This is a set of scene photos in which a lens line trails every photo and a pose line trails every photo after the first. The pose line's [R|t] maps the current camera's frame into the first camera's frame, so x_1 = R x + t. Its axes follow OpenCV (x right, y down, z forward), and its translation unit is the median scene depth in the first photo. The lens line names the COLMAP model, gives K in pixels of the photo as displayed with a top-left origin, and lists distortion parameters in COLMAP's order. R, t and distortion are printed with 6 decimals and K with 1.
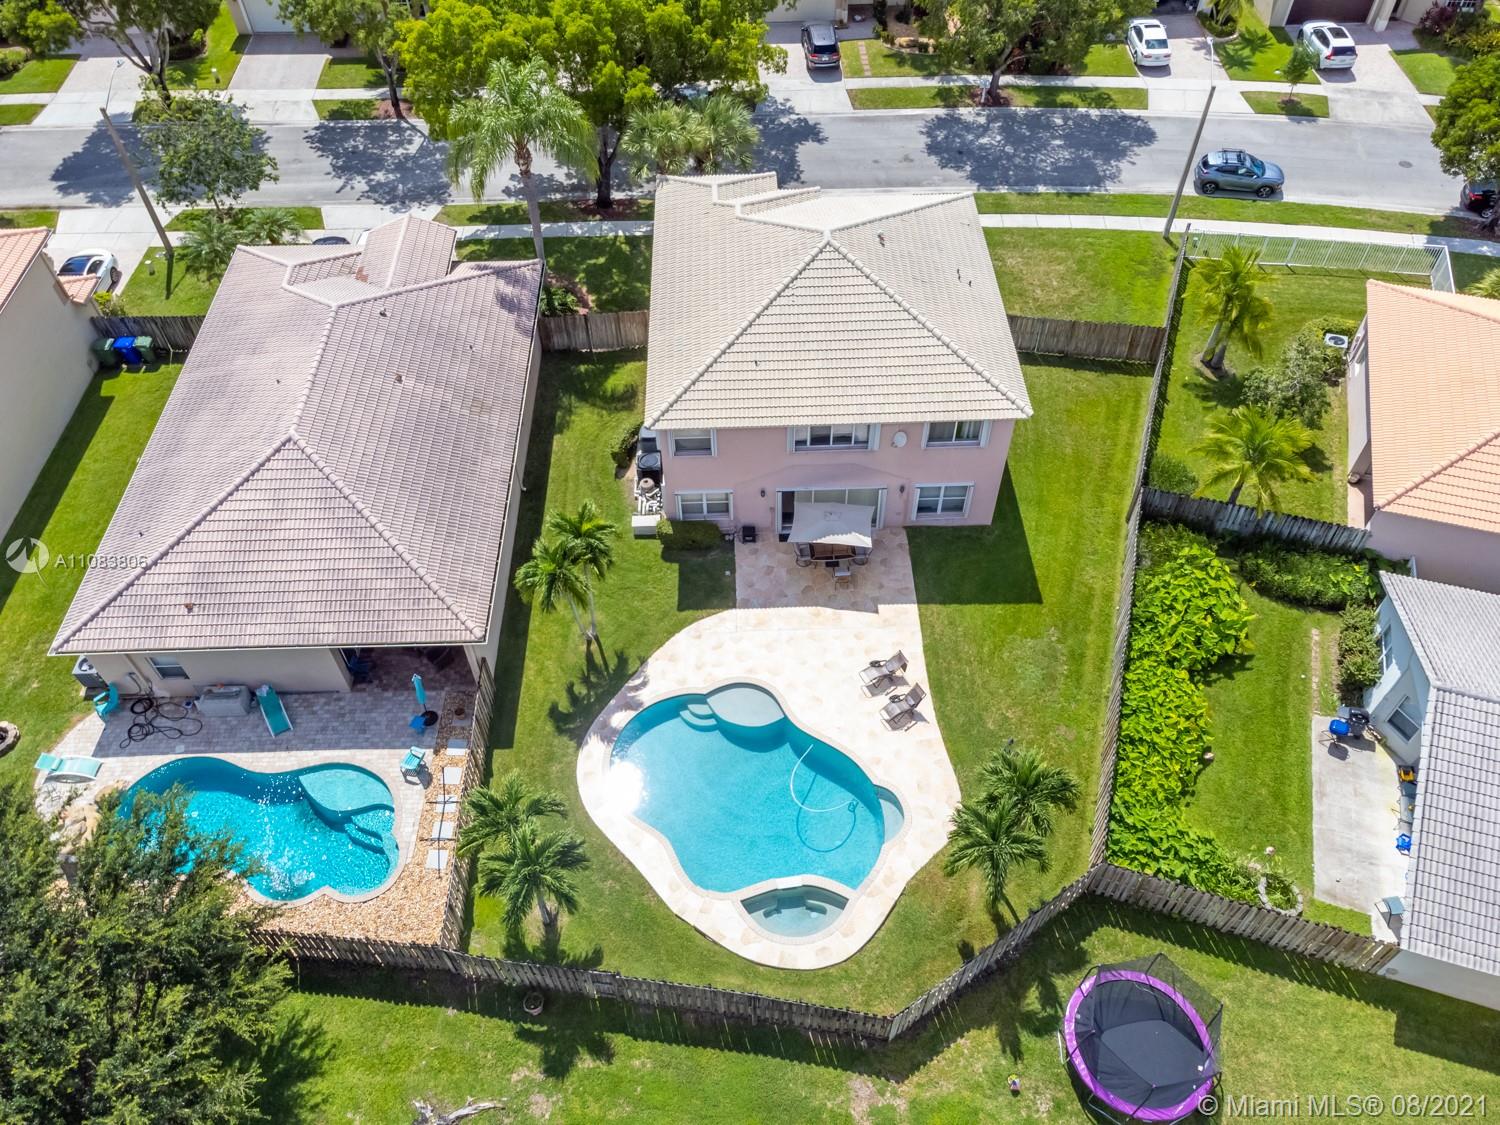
lens RADIAL K [[1127.3, 0, 744.0], [0, 1127.3, 566.2], [0, 0, 1]] dist [-0.000783, 0.054163]
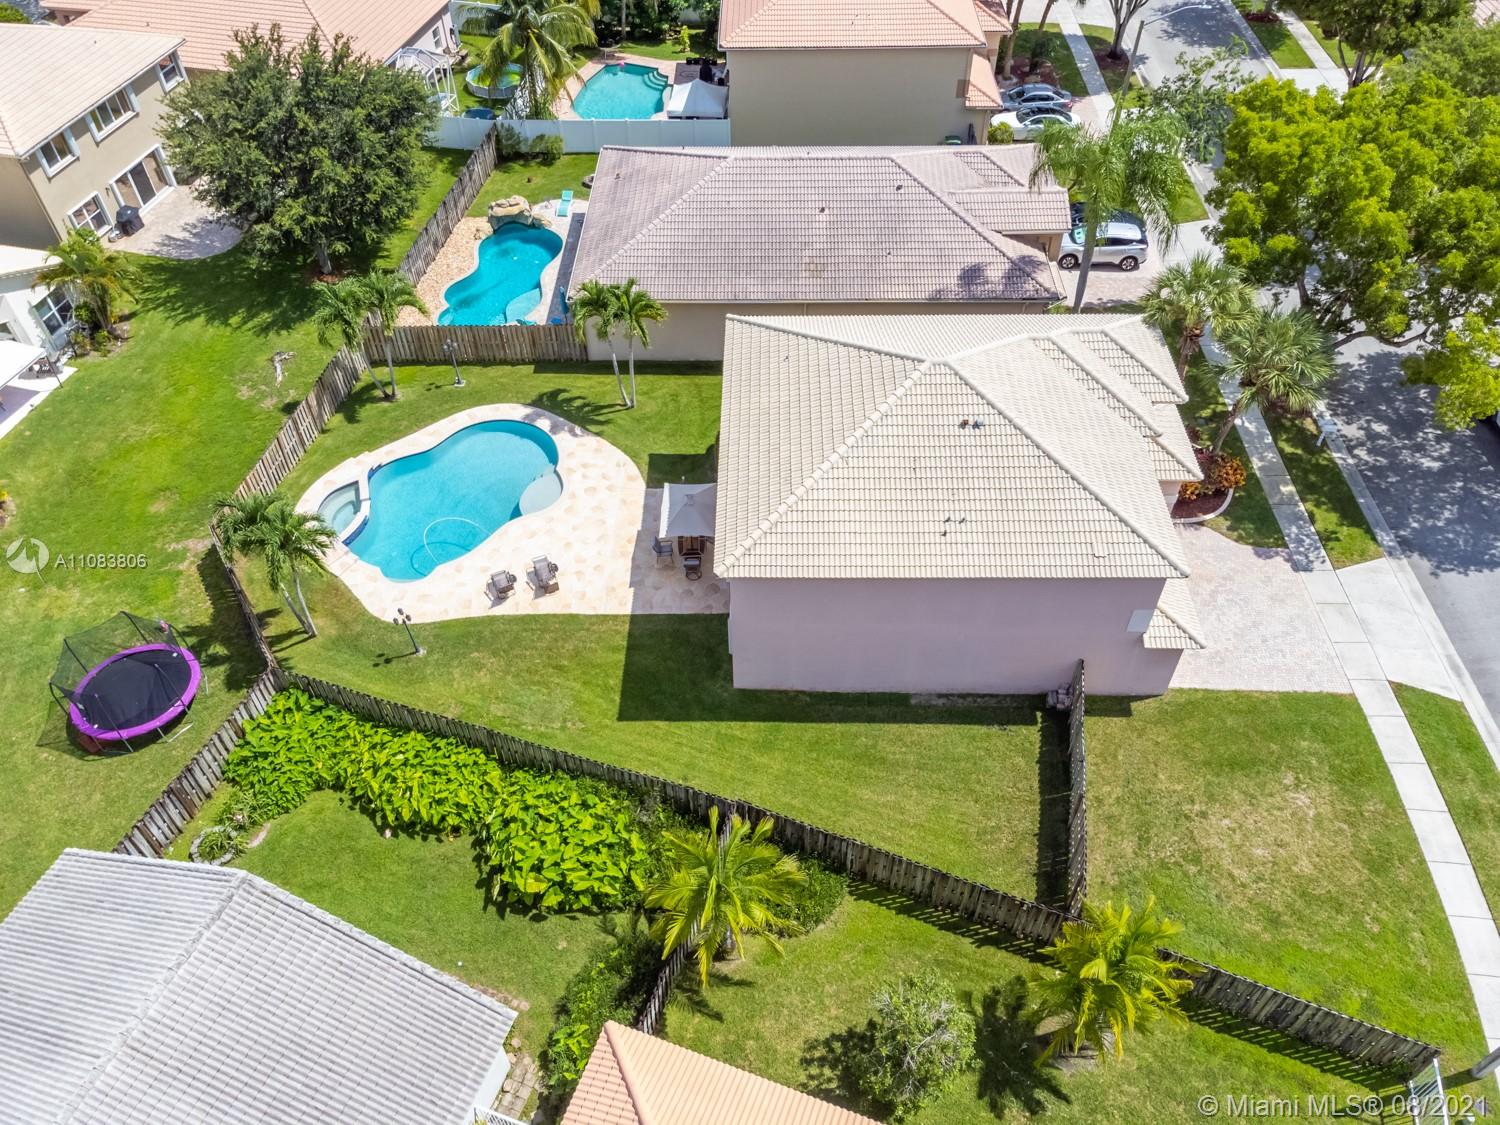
lens RADIAL K [[1127.3, 0, 744.0], [0, 1127.3, 566.2], [0, 0, 1]] dist [-0.000783, 0.054163]
pose [[-0.038563, 0.734928, -0.677047, 0.823943], [-0.755051, 0.422378, 0.501493, -0.577765], [0.654531, 0.530545, 0.538620, 0.551881]]
